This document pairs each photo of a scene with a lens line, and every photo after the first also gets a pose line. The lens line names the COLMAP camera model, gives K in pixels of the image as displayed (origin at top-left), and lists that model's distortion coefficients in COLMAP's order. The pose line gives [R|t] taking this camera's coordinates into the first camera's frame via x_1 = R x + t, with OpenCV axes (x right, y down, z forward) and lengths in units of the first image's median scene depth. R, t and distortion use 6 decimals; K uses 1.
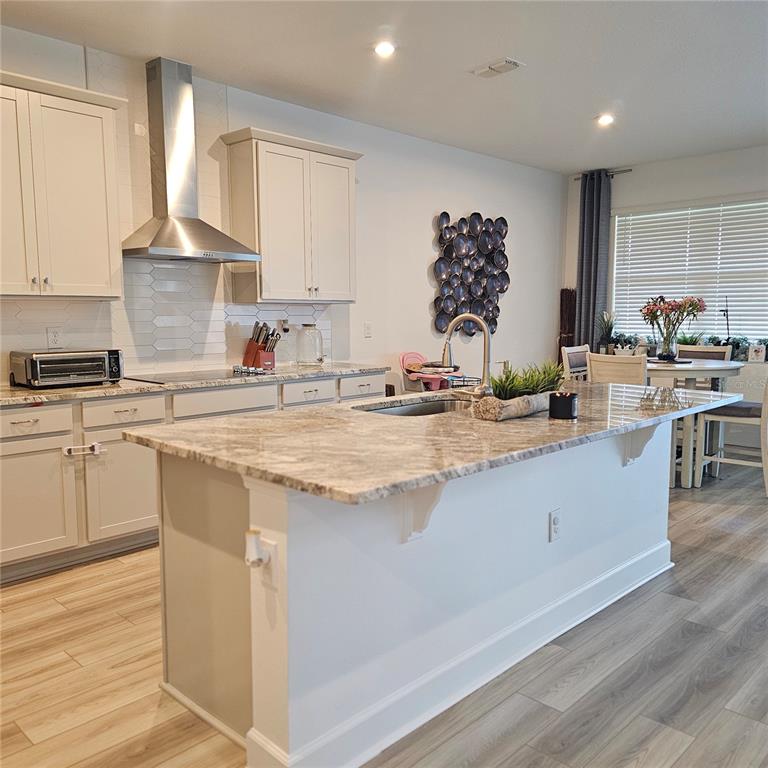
lens RADIAL K [[680.3, 0, 376.3], [0, 680.3, 386.8], [0, 0, 1]] dist [0.054926, -0.046580]
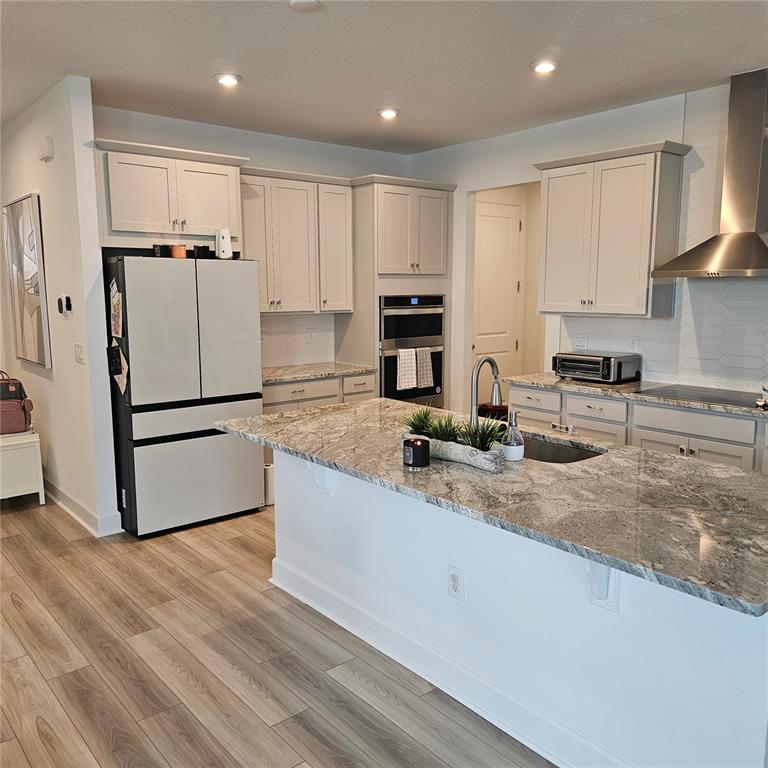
lens RADIAL K [[680.3, 0, 379.3], [0, 680.3, 378.8], [0, 0, 1]] dist [0.054926, -0.046580]
pose [[-0.084167, 0.143044, -0.986131, 0.512663], [-0.108402, 0.982455, 0.151763, -0.093072], [0.990538, 0.119672, -0.067184, 0.401459]]
